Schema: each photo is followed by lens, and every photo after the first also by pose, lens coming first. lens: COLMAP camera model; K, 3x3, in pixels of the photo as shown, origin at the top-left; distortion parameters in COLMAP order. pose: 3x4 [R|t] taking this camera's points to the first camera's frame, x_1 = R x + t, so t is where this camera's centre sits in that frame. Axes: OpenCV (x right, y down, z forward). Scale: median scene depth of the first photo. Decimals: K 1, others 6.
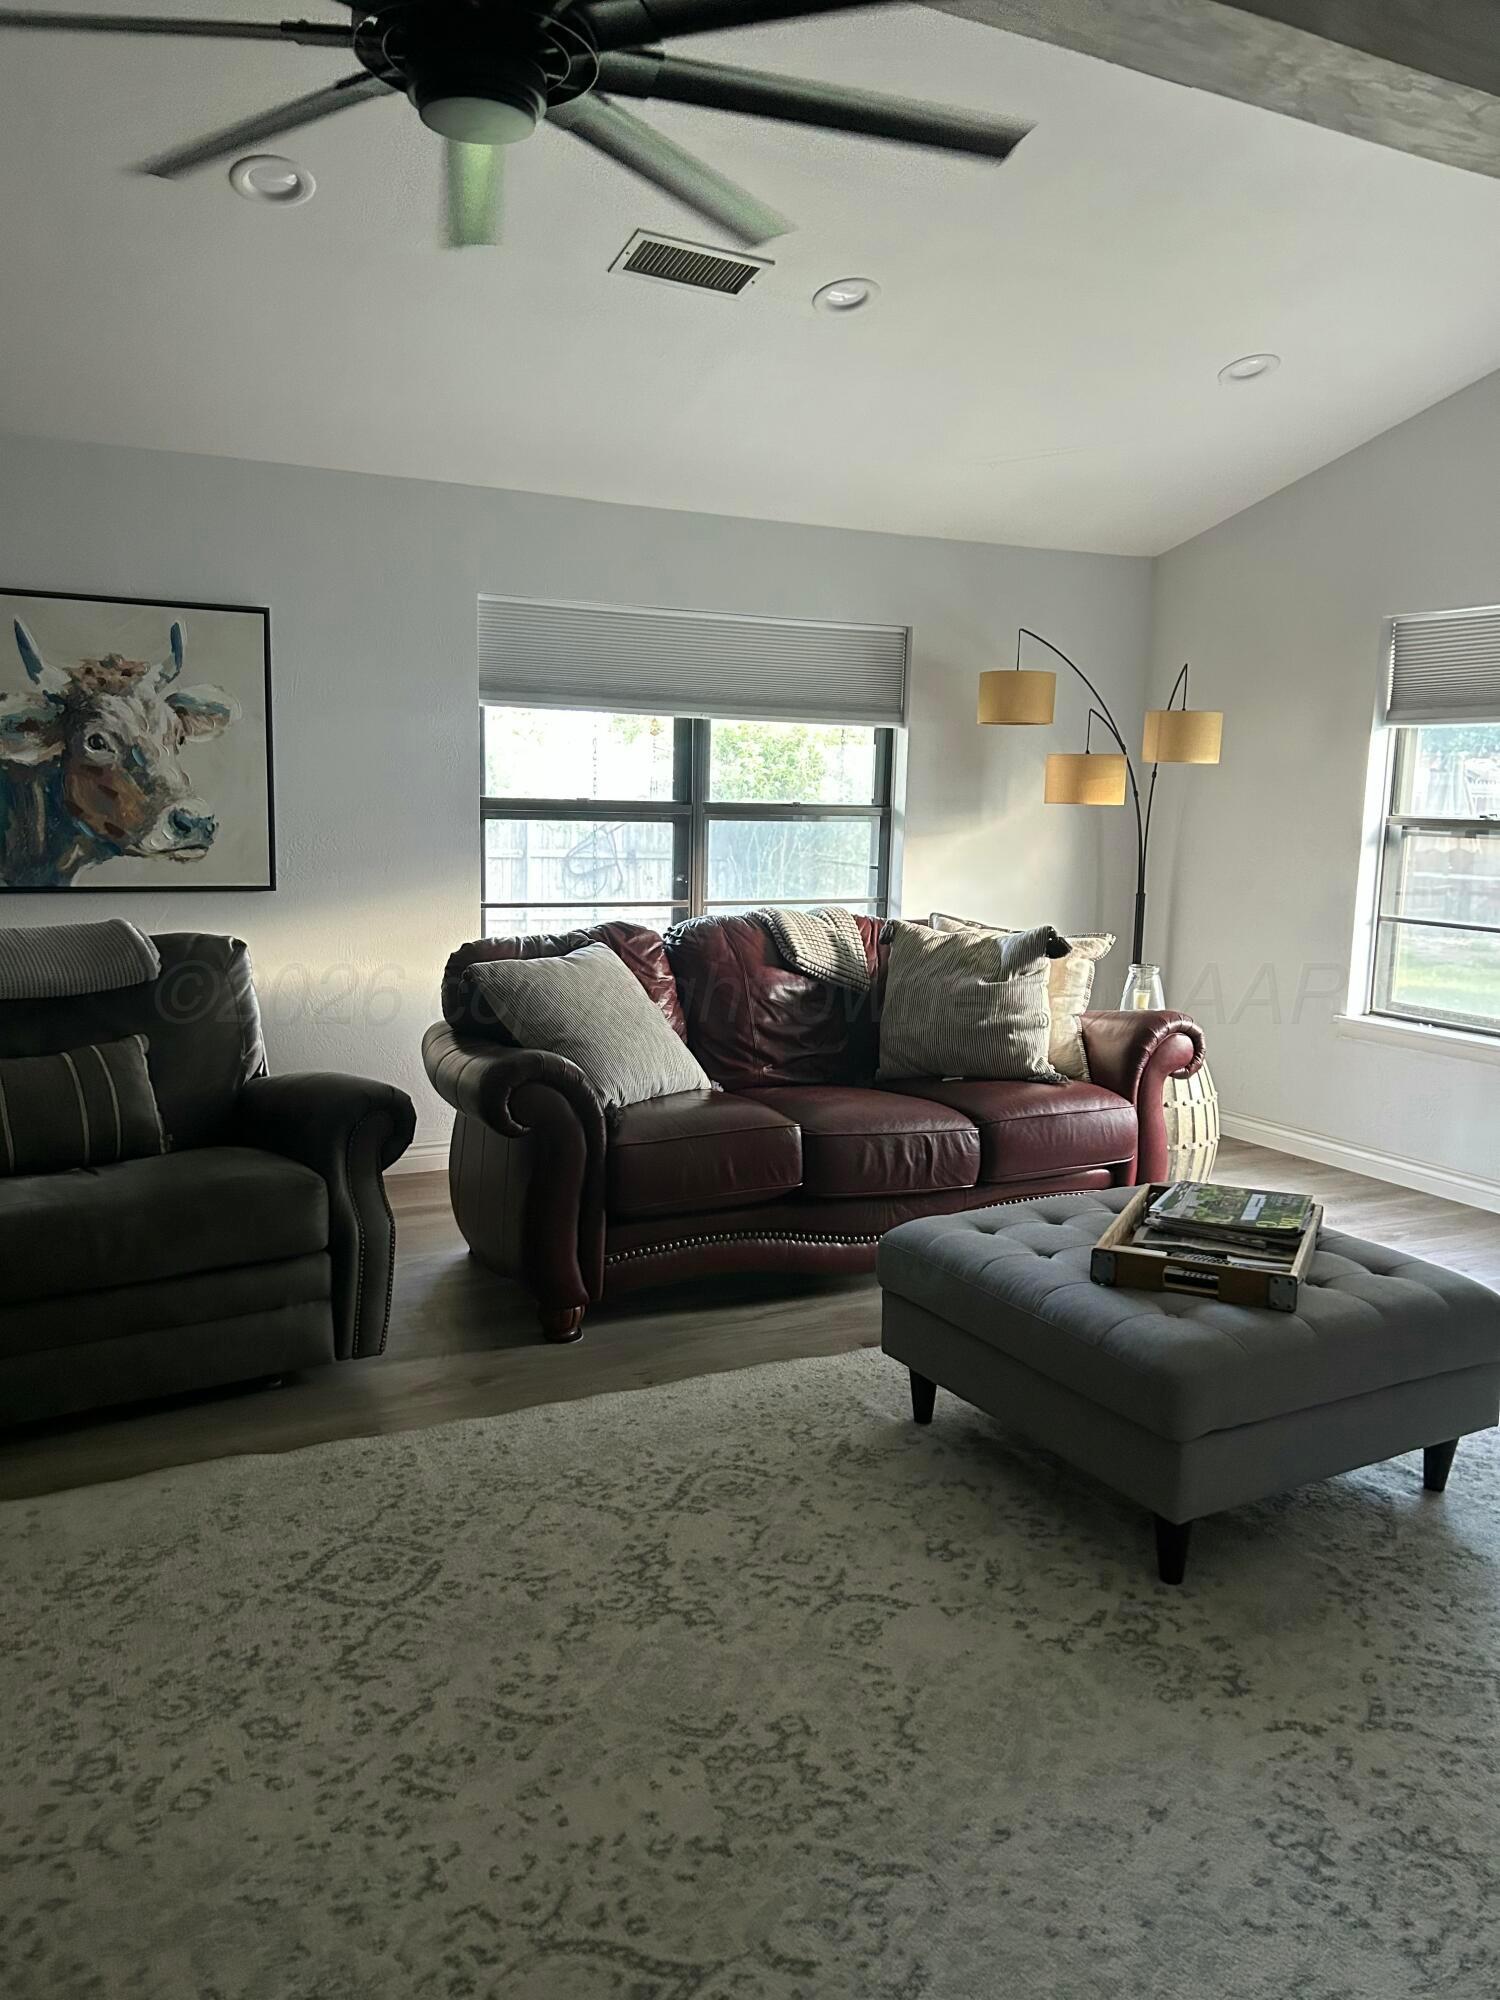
lens RADIAL K [[1505.2, 0, 743.3], [0, 1505.2, 1004.4], [0, 0, 1]] dist [0.036248, -0.037595]
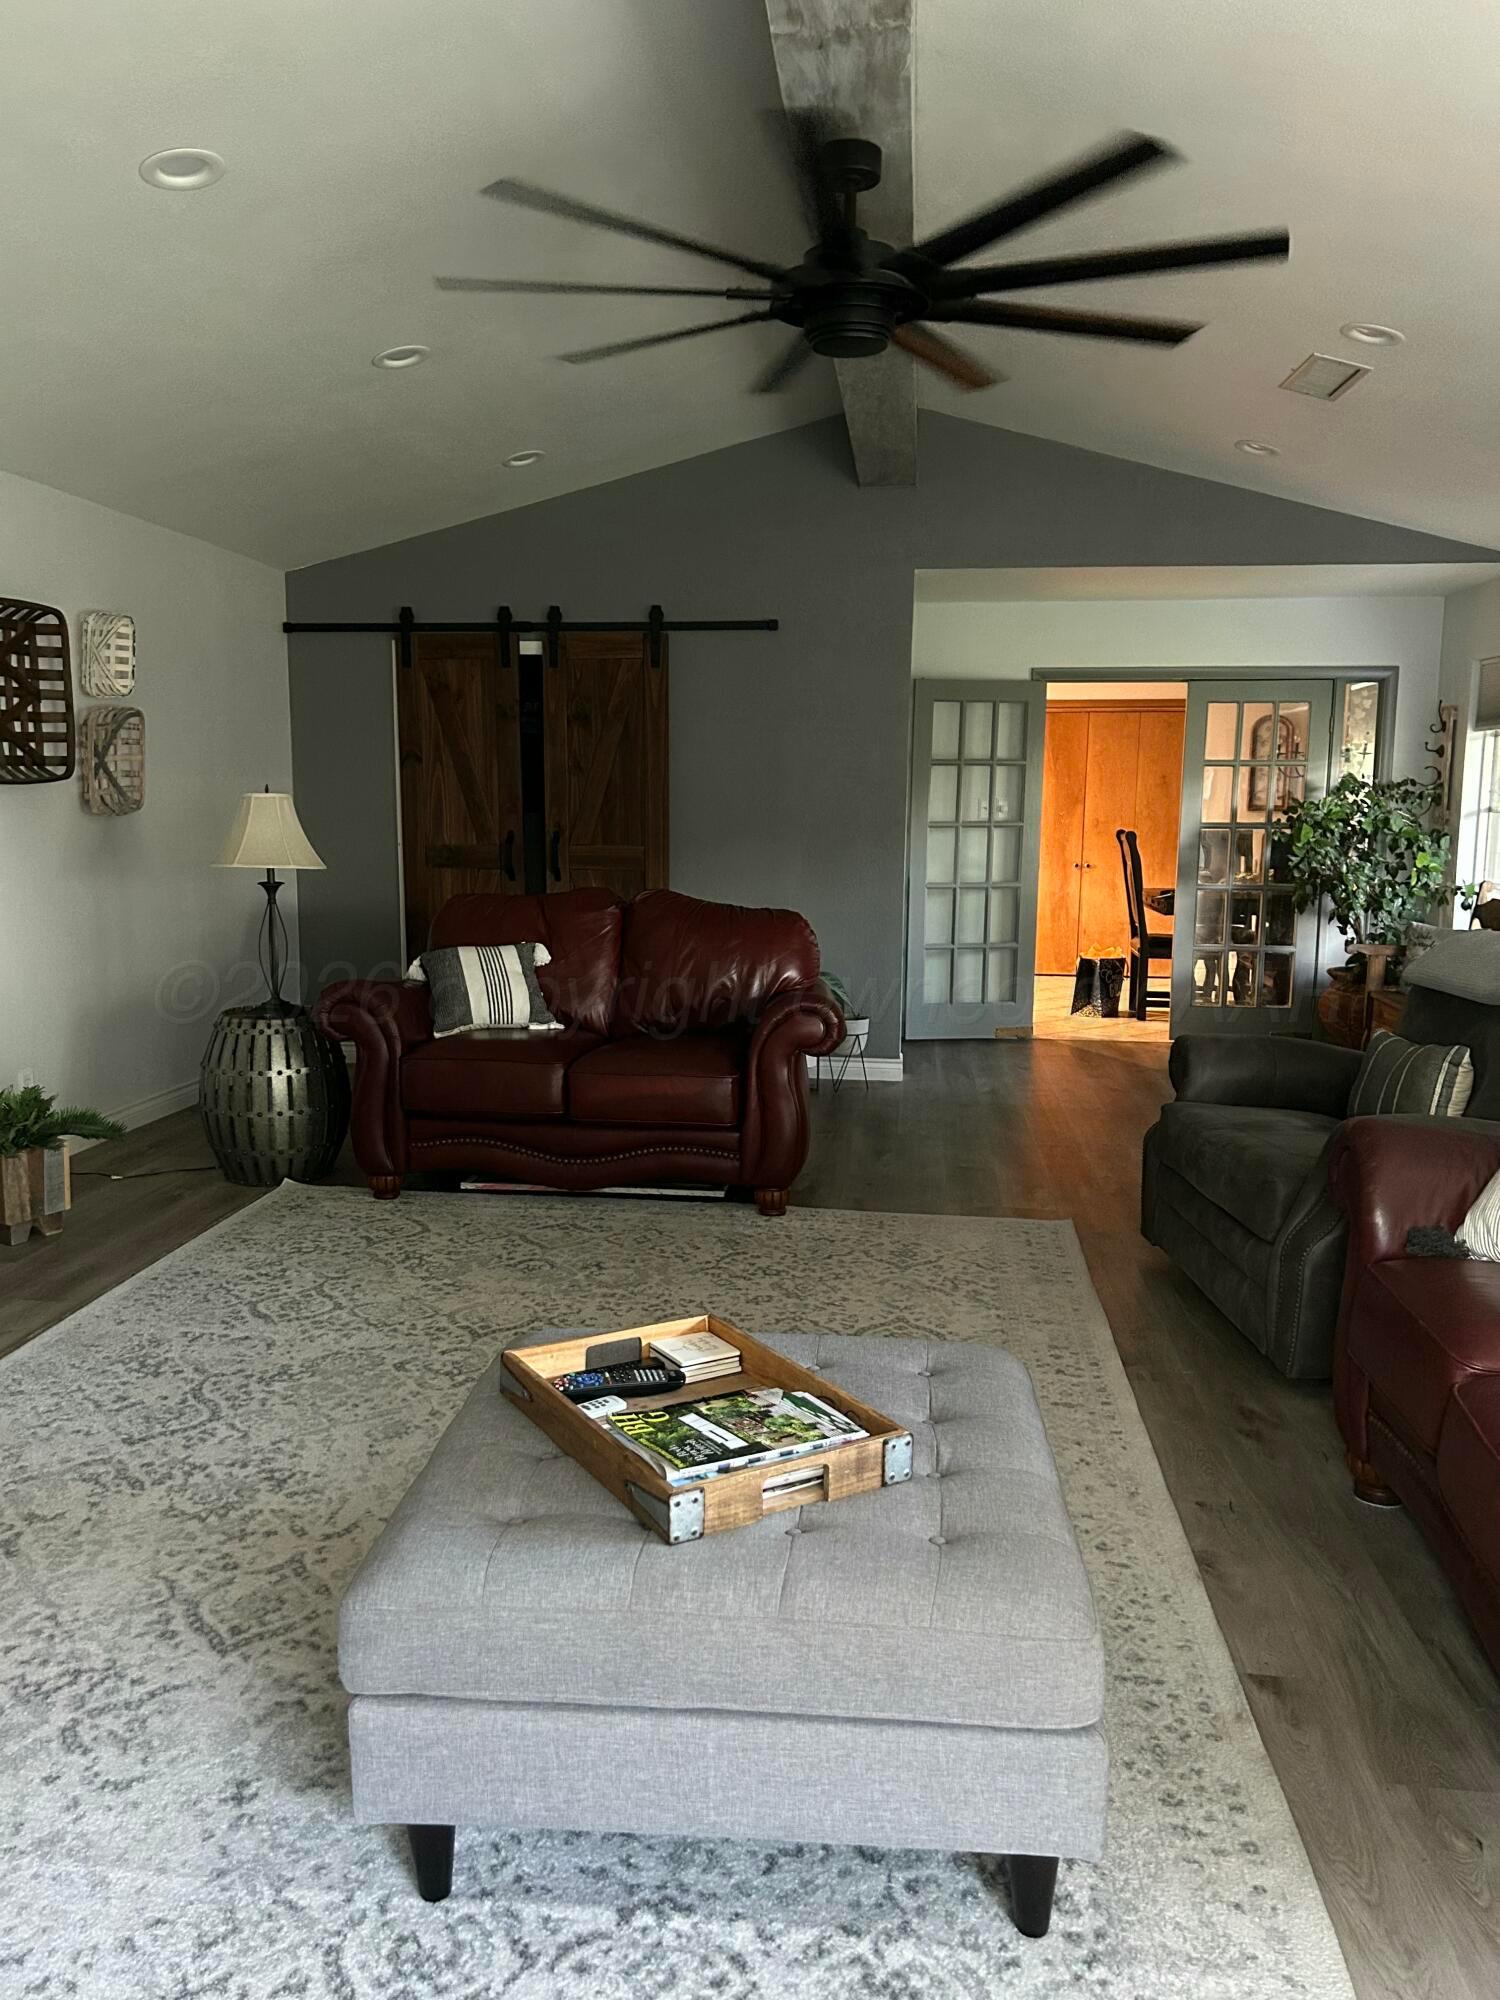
lens RADIAL K [[1505.2, 0, 761.8], [0, 1505.2, 981.1], [0, 0, 1]] dist [0.036248, -0.037595]
pose [[-0.539836, 0.076858, -0.838254, 1.099055], [-0.147267, 0.971842, 0.183946, -0.222657], [0.828788, 0.222748, -0.513316, 1.690232]]
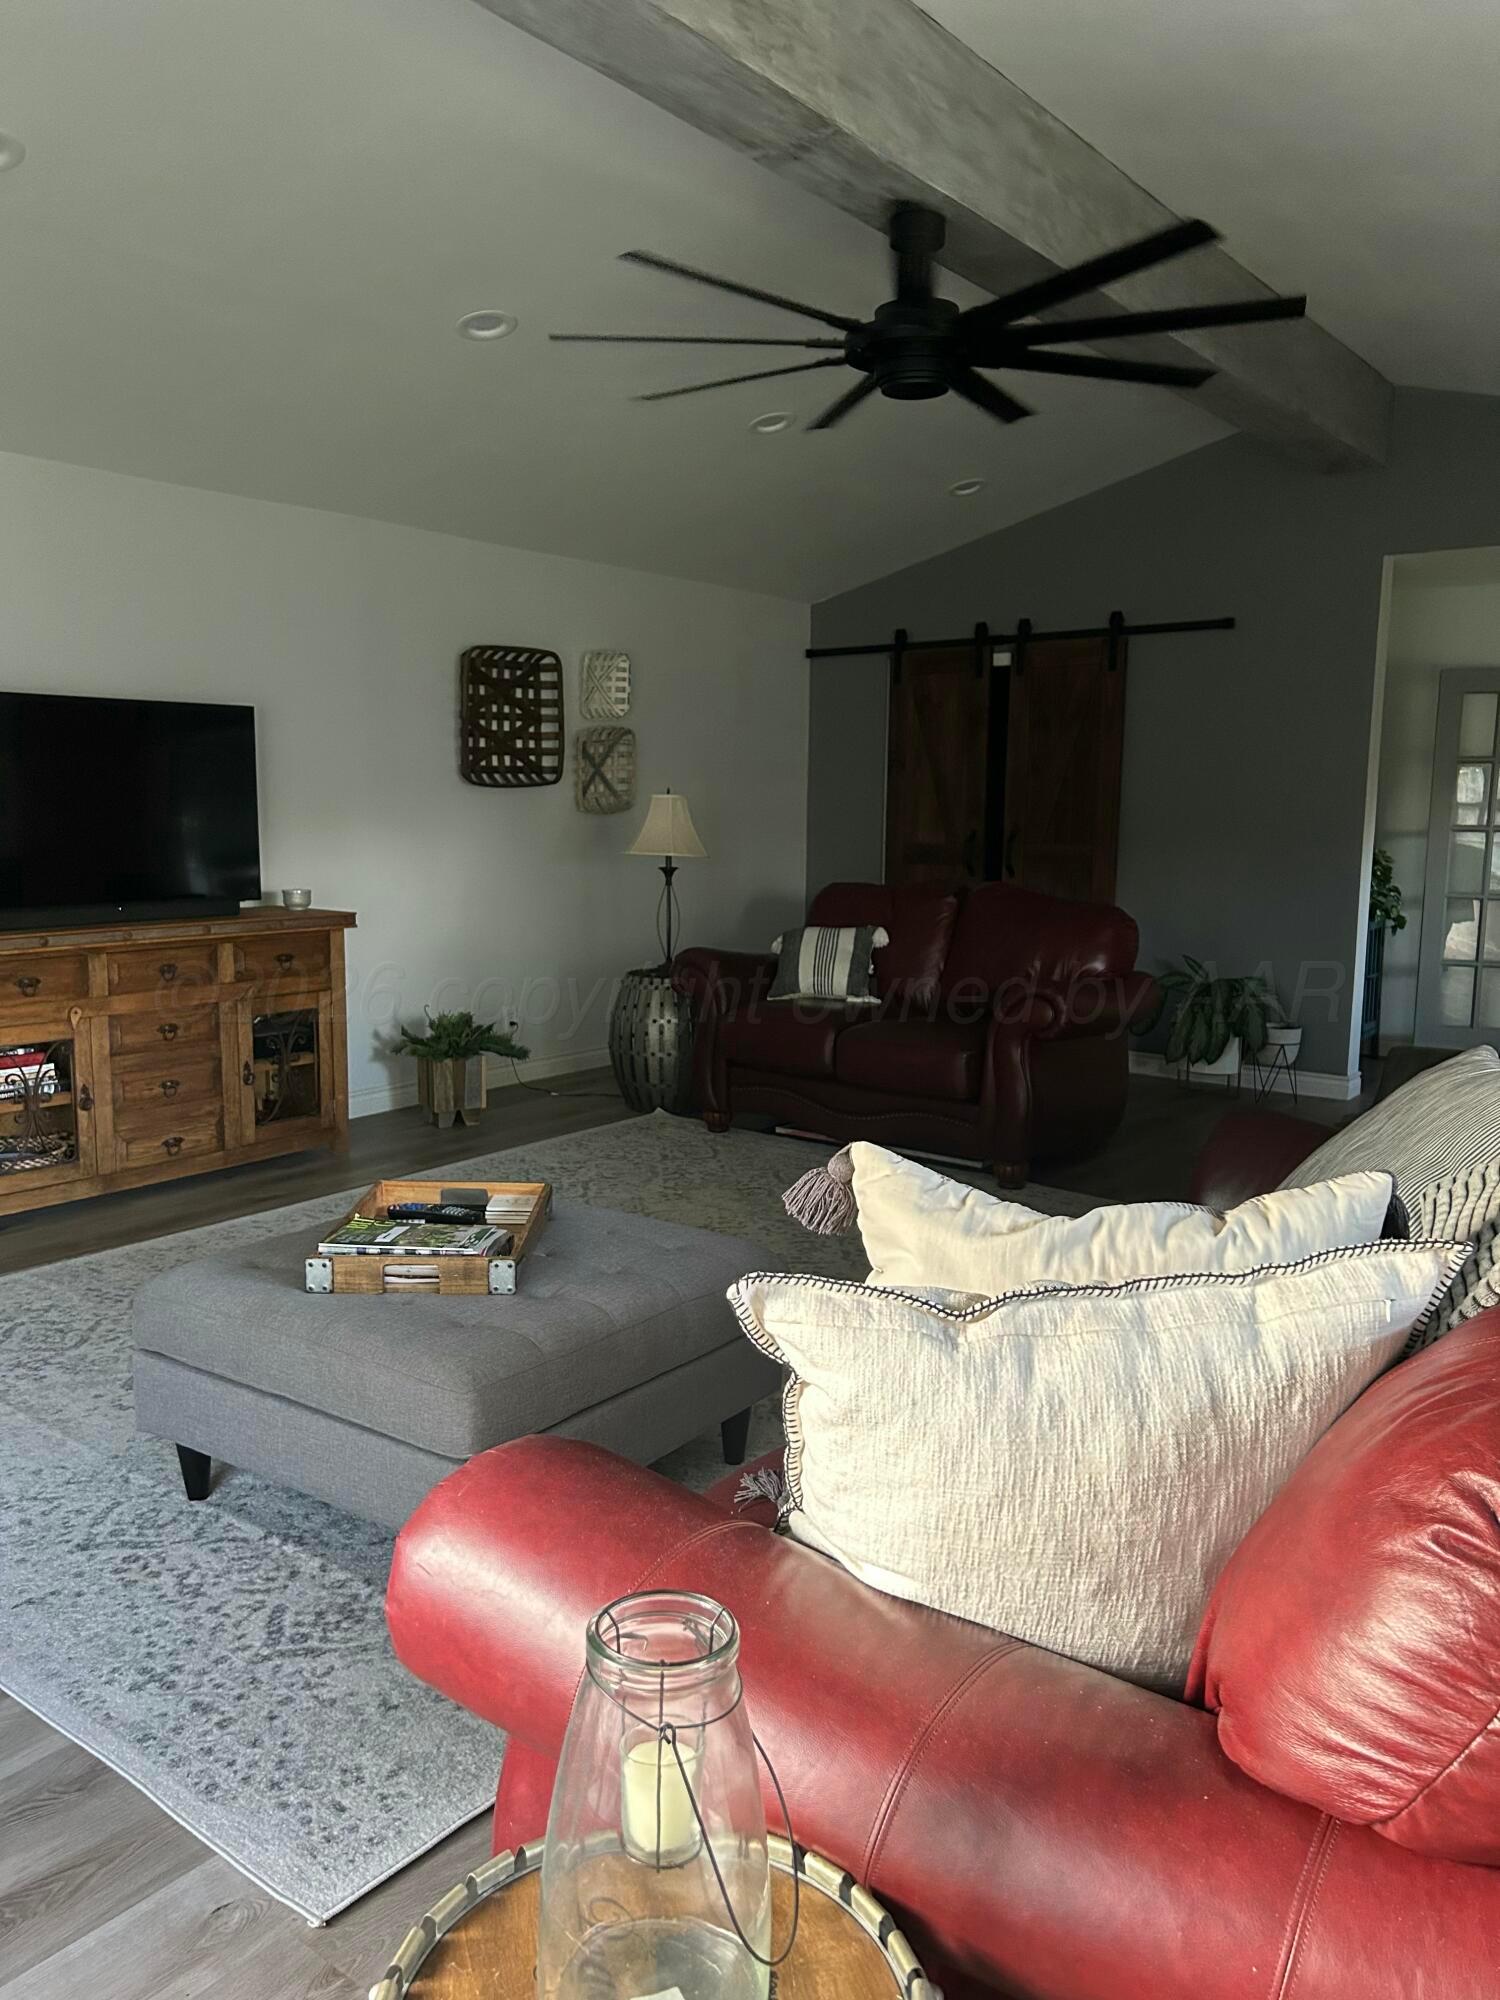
lens RADIAL K [[1505.2, 0, 746.6], [0, 1505.2, 1020.5], [0, 0, 1]] dist [0.036248, -0.037595]
pose [[-0.901986, 0.032009, -0.430577, 0.672020], [-0.092766, 0.959592, 0.265665, -0.313414], [0.421682, 0.279569, -0.862569, 2.372473]]
